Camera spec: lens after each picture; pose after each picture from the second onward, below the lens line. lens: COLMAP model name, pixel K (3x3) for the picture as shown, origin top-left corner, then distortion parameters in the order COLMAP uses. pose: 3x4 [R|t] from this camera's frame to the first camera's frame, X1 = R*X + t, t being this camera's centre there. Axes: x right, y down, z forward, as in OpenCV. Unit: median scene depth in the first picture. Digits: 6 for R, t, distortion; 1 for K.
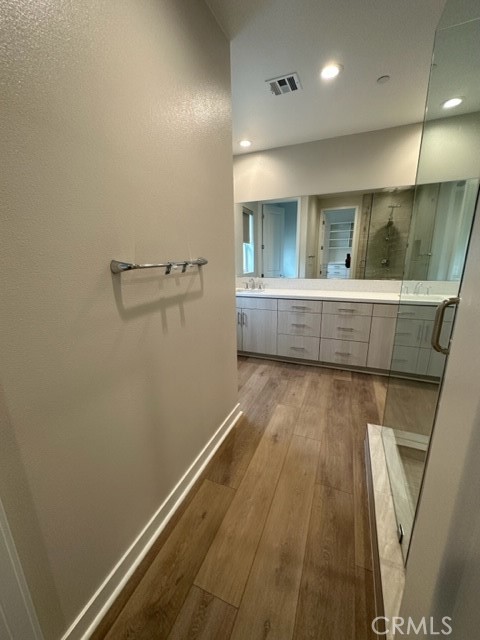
lens RADIAL K [[255.9, 0, 239.8], [0, 255.9, 320.5], [0, 0, 1]] dist [-0.000437, -0.000015]
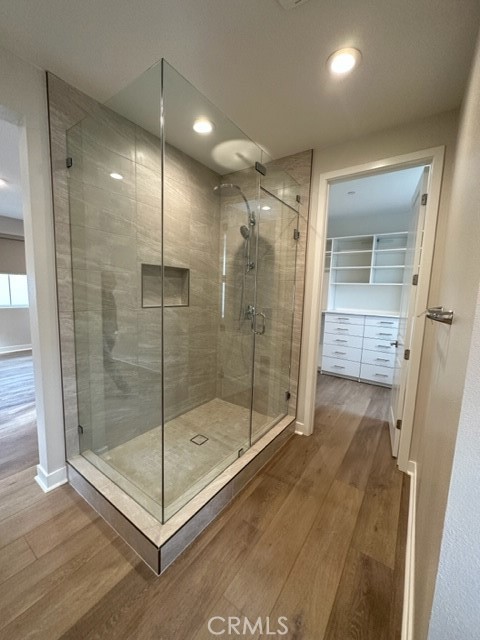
lens RADIAL K [[255.9, 0, 239.4], [0, 255.9, 320.7], [0, 0, 1]] dist [-0.000437, -0.000015]
pose [[-0.975492, -0.042464, 0.215898, 0.210220], [0.036148, 0.936942, 0.347610, -0.440725], [-0.217045, 0.346895, -0.912445, 1.610715]]
